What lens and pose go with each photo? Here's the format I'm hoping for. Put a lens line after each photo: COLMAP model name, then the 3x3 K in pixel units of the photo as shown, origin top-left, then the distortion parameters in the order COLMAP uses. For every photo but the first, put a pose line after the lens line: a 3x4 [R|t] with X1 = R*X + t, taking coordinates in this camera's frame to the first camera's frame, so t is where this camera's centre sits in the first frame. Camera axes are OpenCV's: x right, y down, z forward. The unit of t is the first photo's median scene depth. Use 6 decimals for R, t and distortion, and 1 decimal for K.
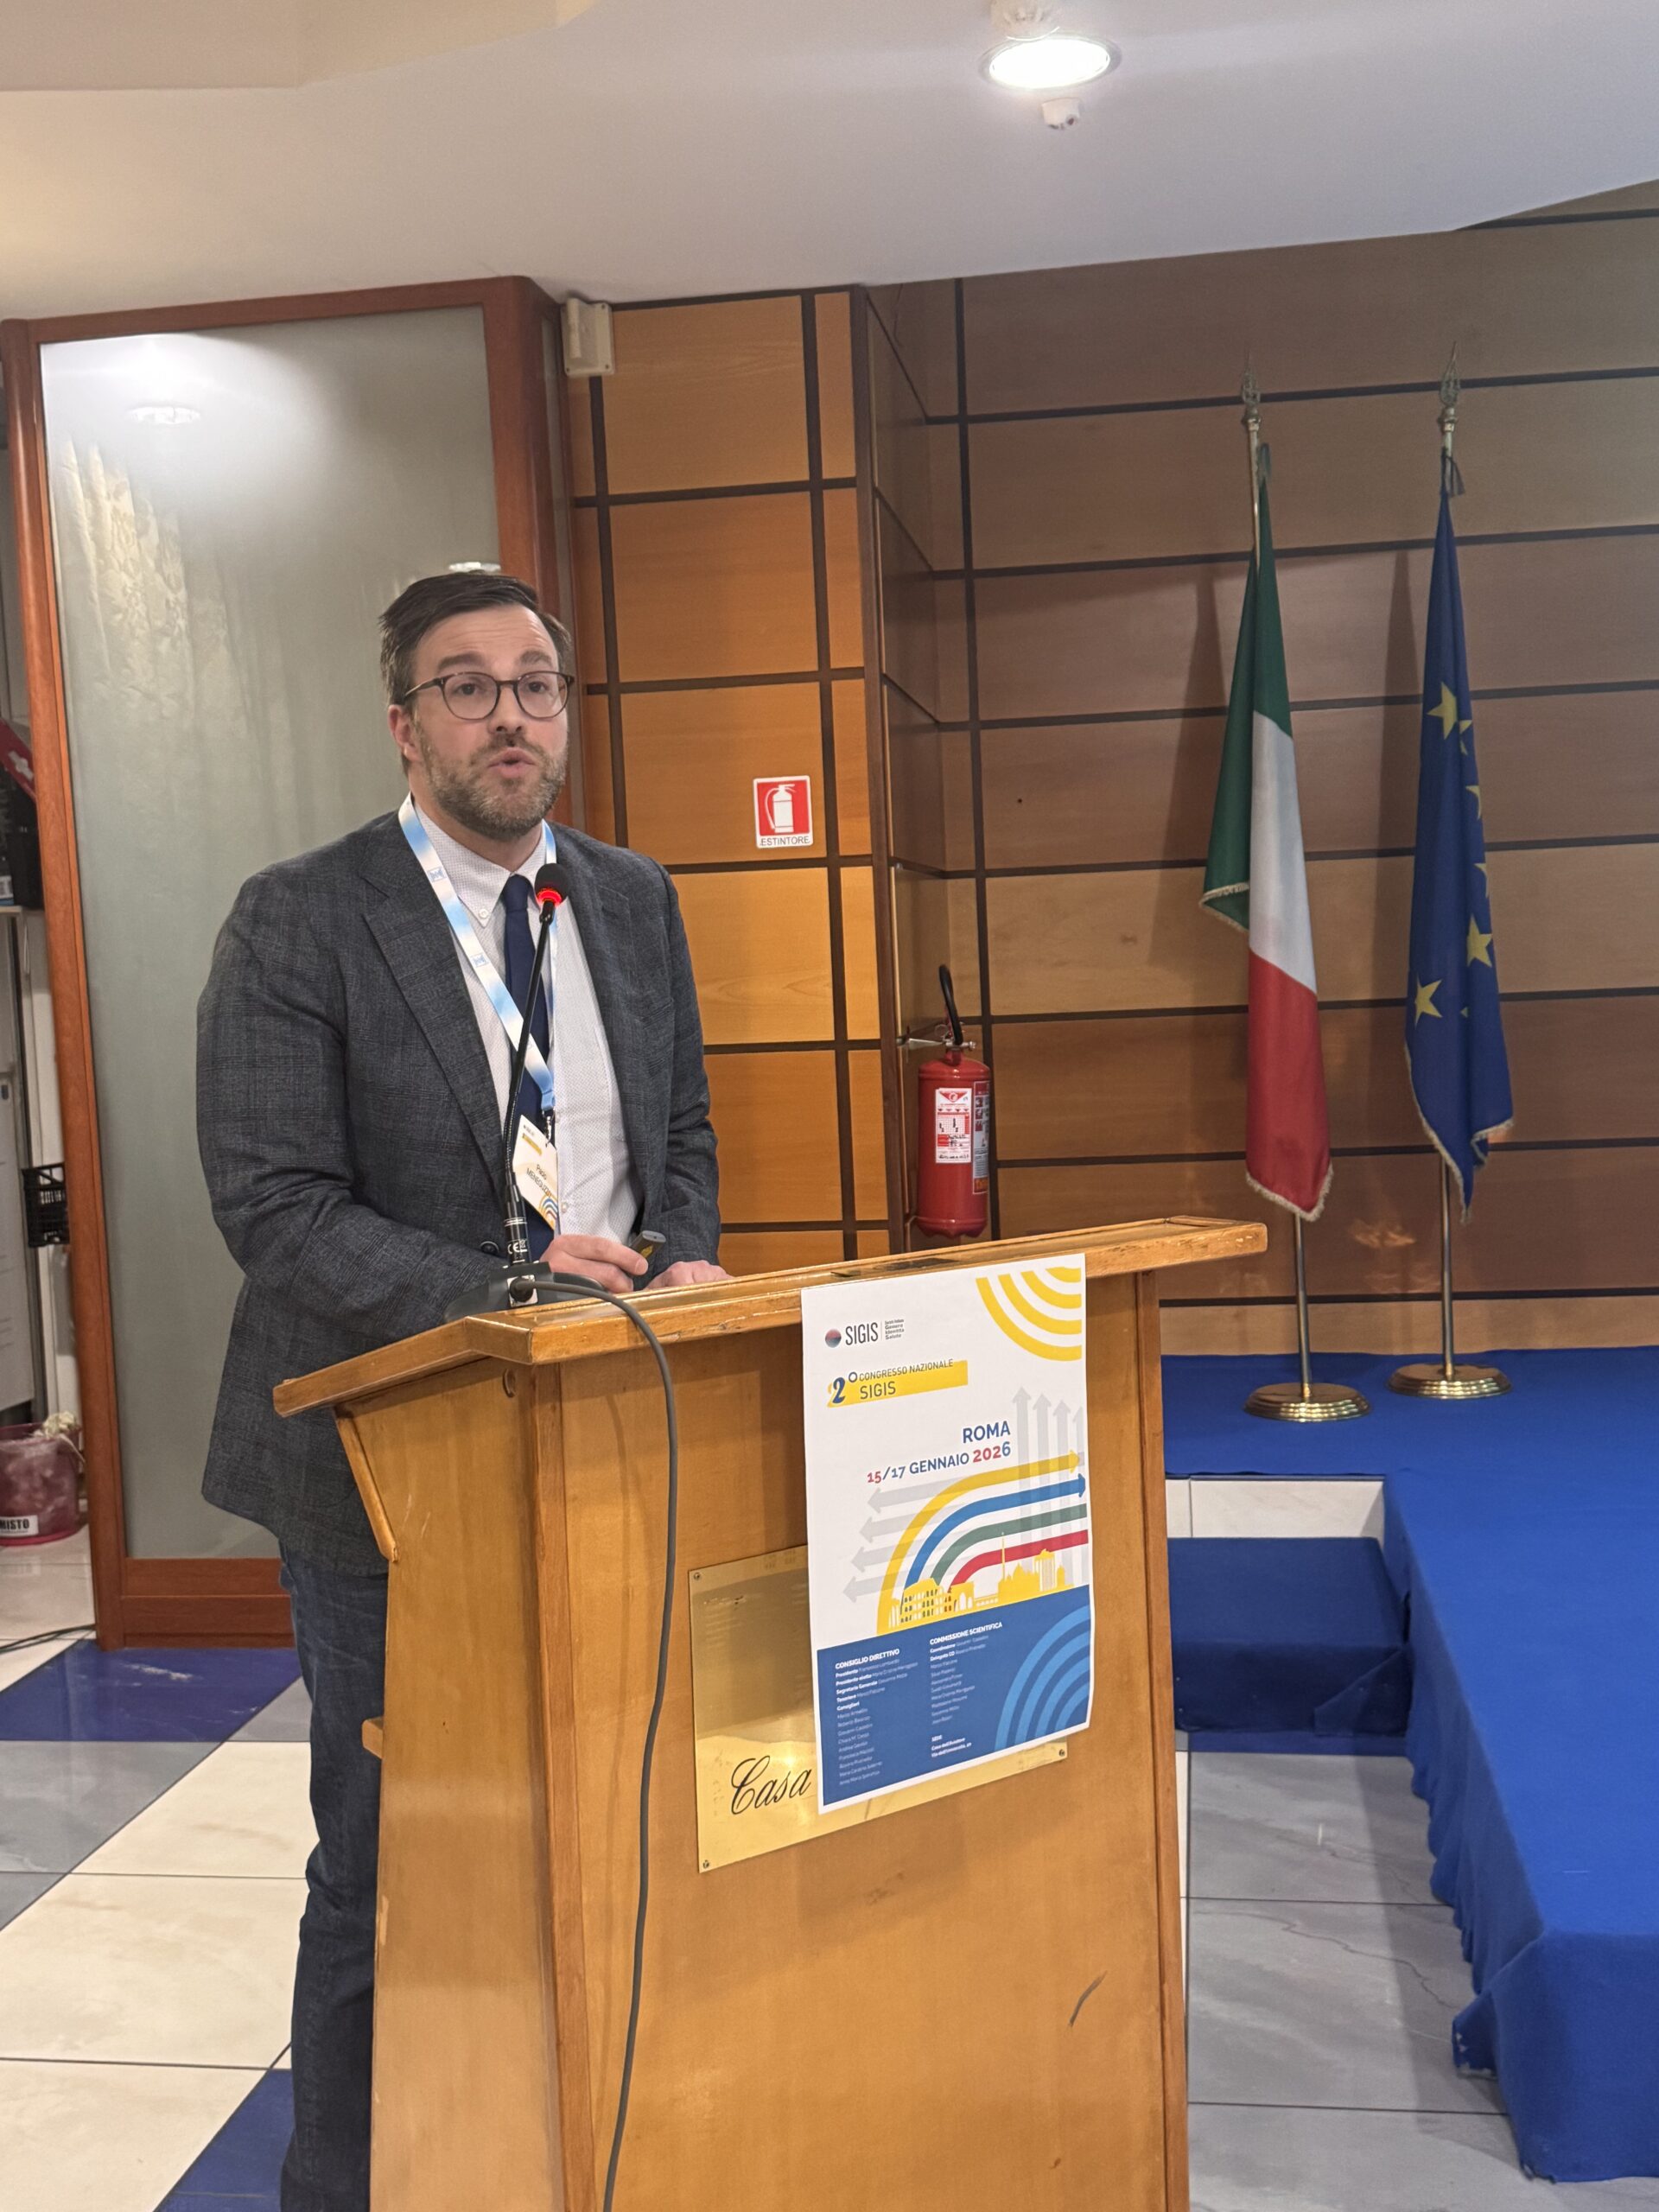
lens RADIAL K [[2328.8, 0, 835.2], [0, 2328.8, 1099.3], [0, 0, 1]] dist [0.092745, 0.000000]
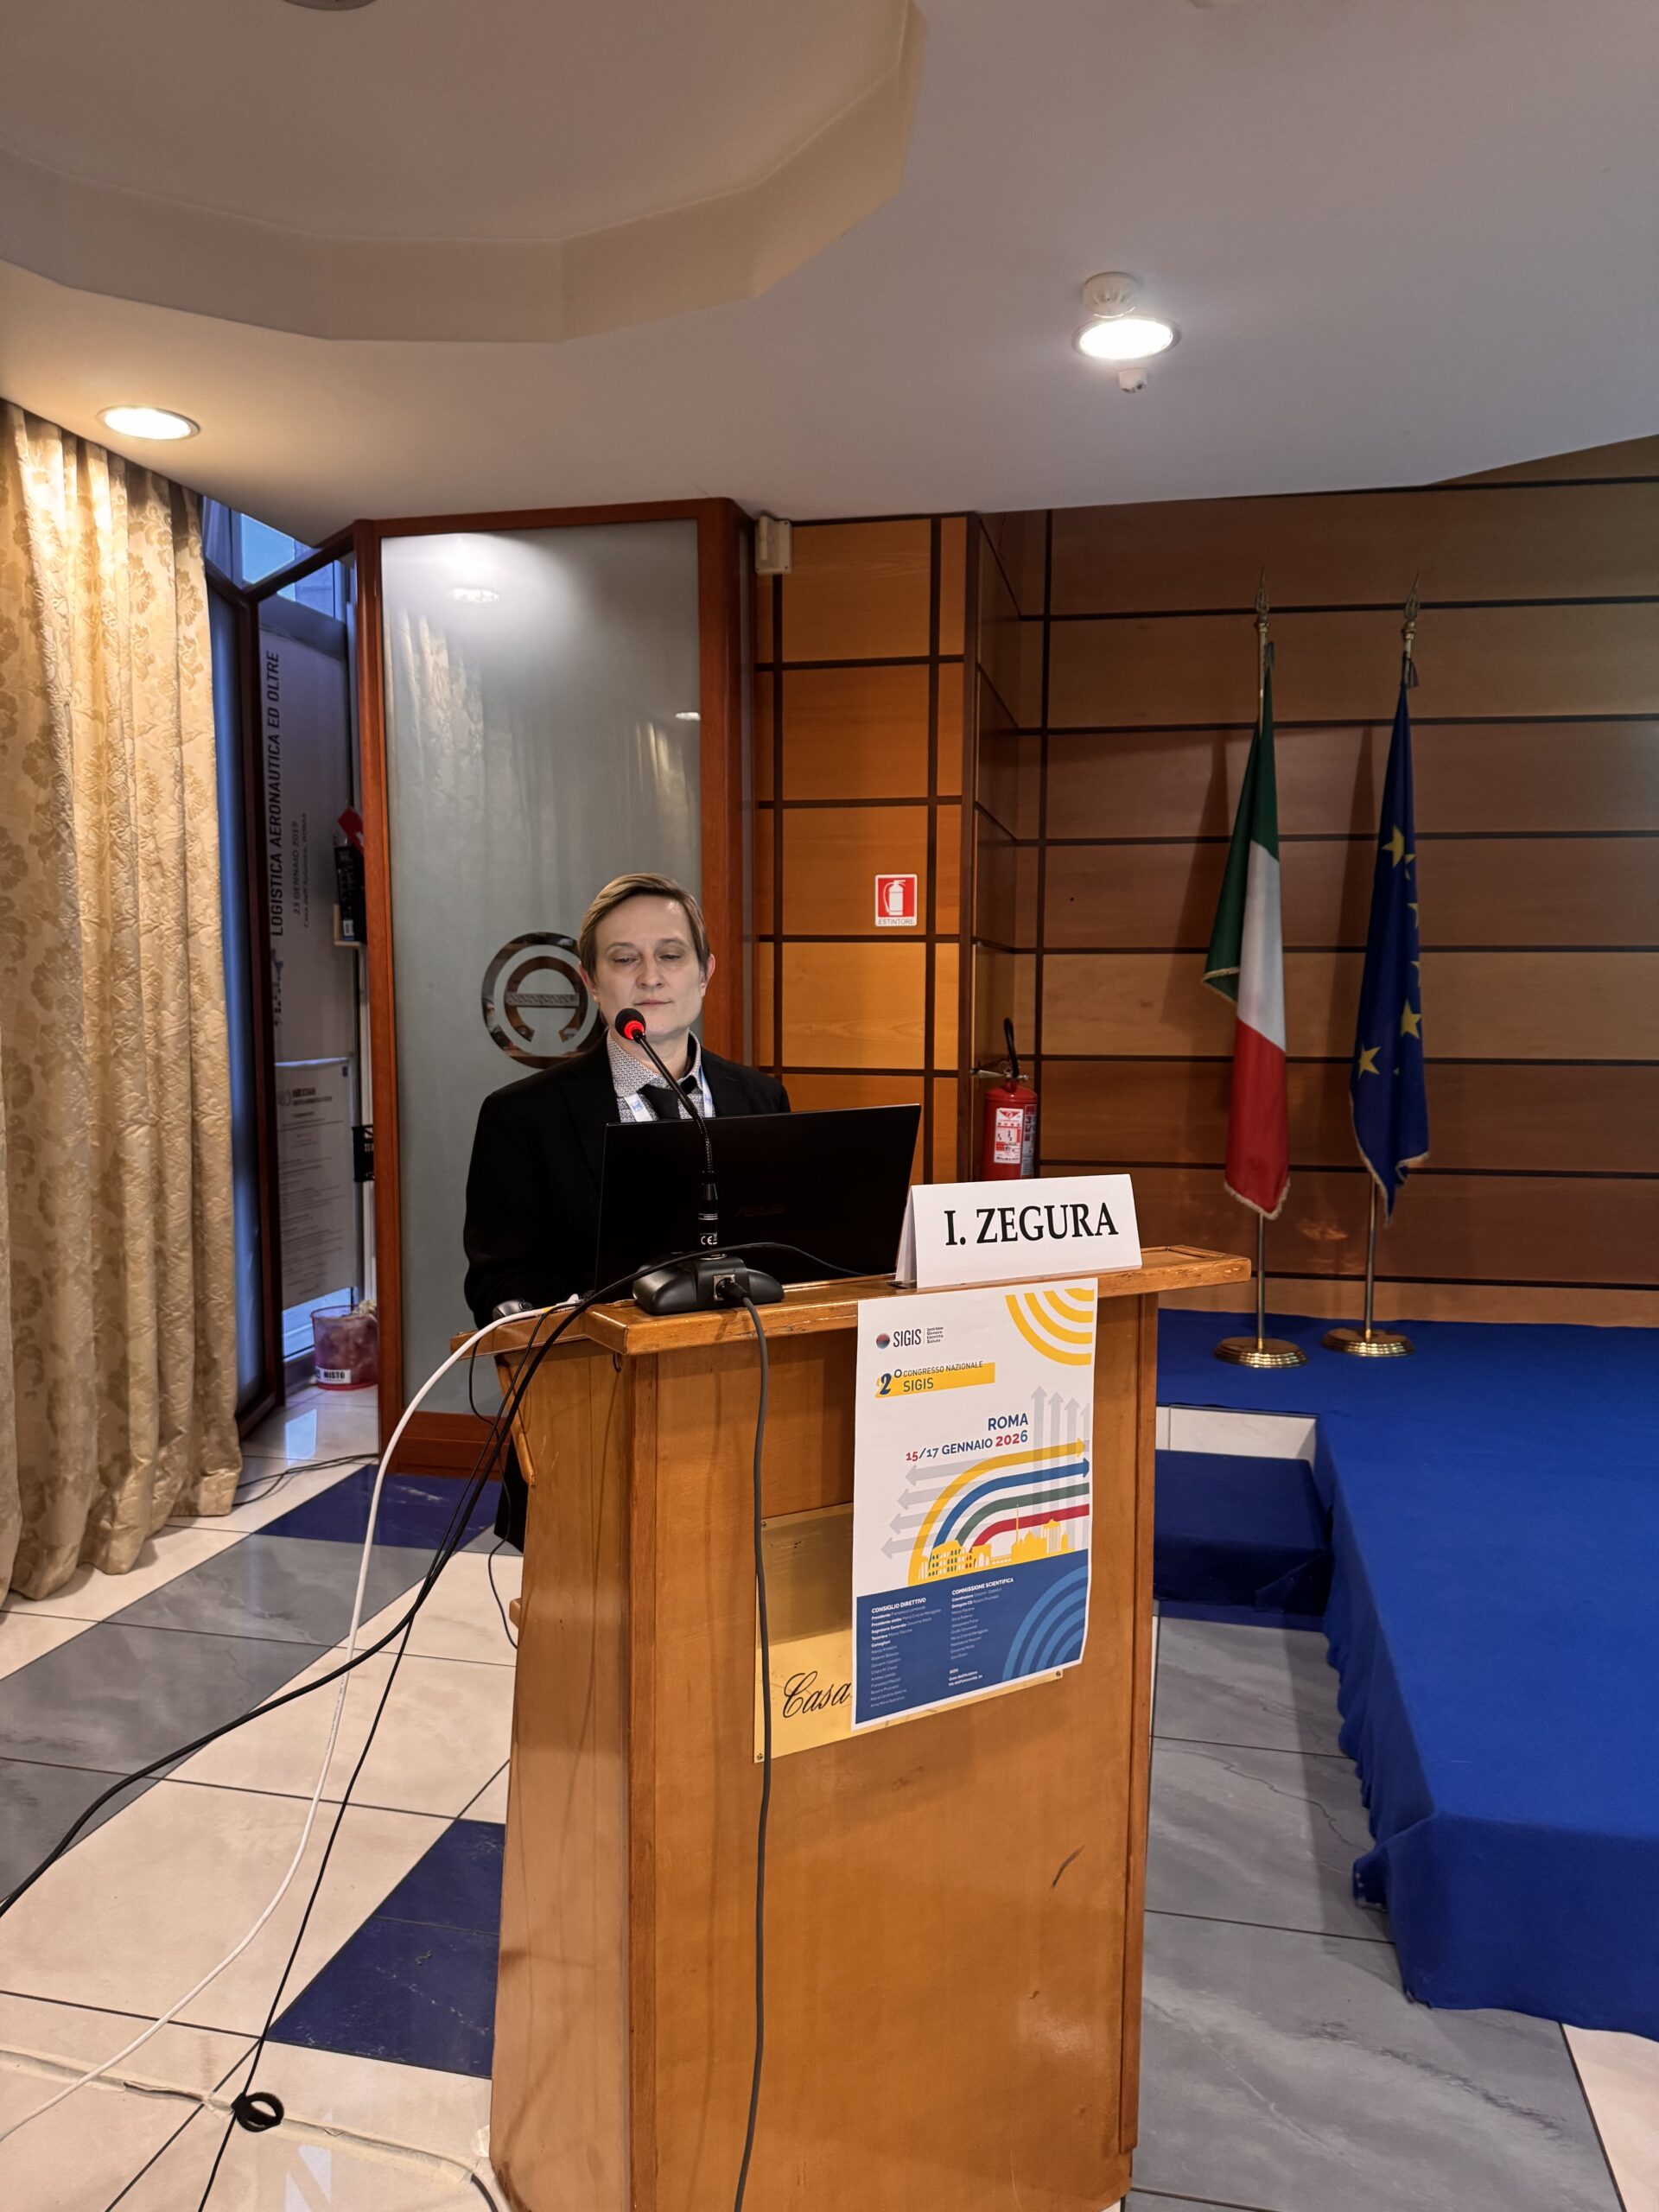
lens RADIAL K [[1583.9, 0, 830.7], [0, 1583.9, 1123.3], [0, 0, 1]] dist [0.080813, -0.093824]
pose [[0.996355, 0.054649, -0.065502, 0.007459], [-0.053427, 0.998366, 0.020256, -0.009615], [0.066502, -0.016683, 0.997647, 0.070492]]
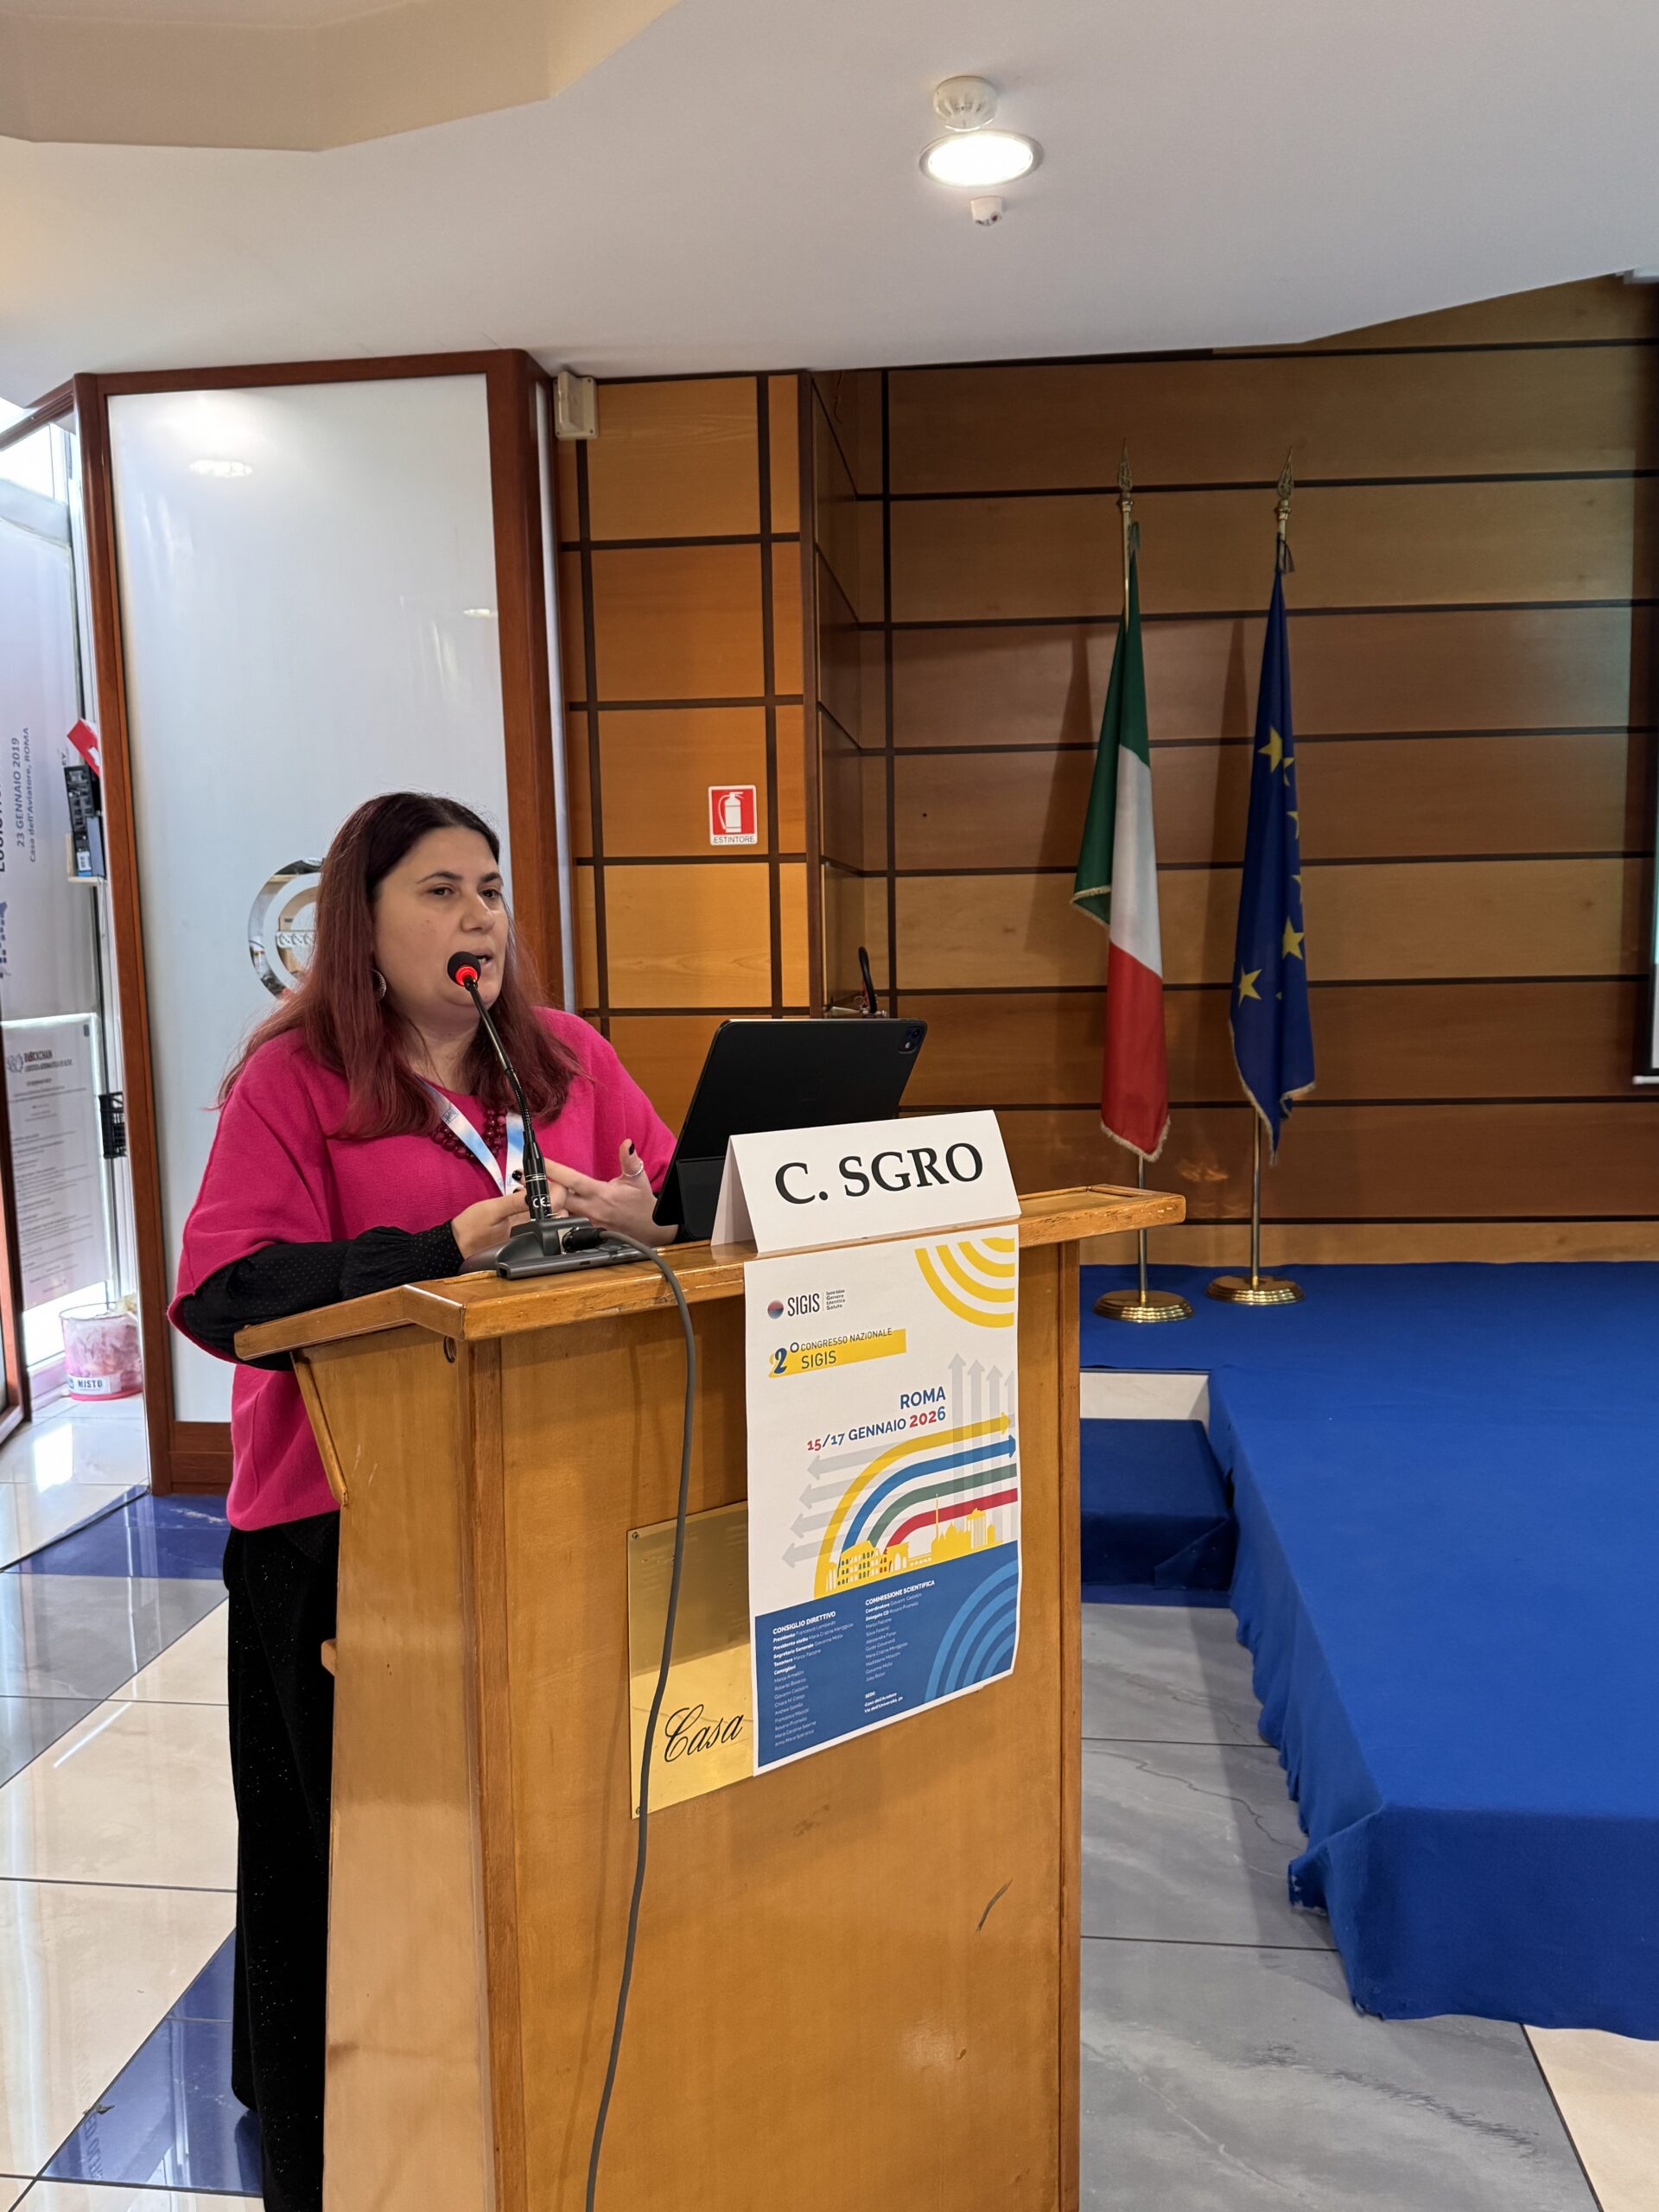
lens RADIAL K [[1723.6, 0, 832.5], [0, 1723.6, 1118.8], [0, 0, 1]] dist [0.112169, -0.155984]
pose [[0.998952, 0.021878, 0.040205, -0.003435], [-0.023485, 0.998925, 0.039958, -0.003658], [-0.039287, -0.040861, 0.998392, 0.100831]]
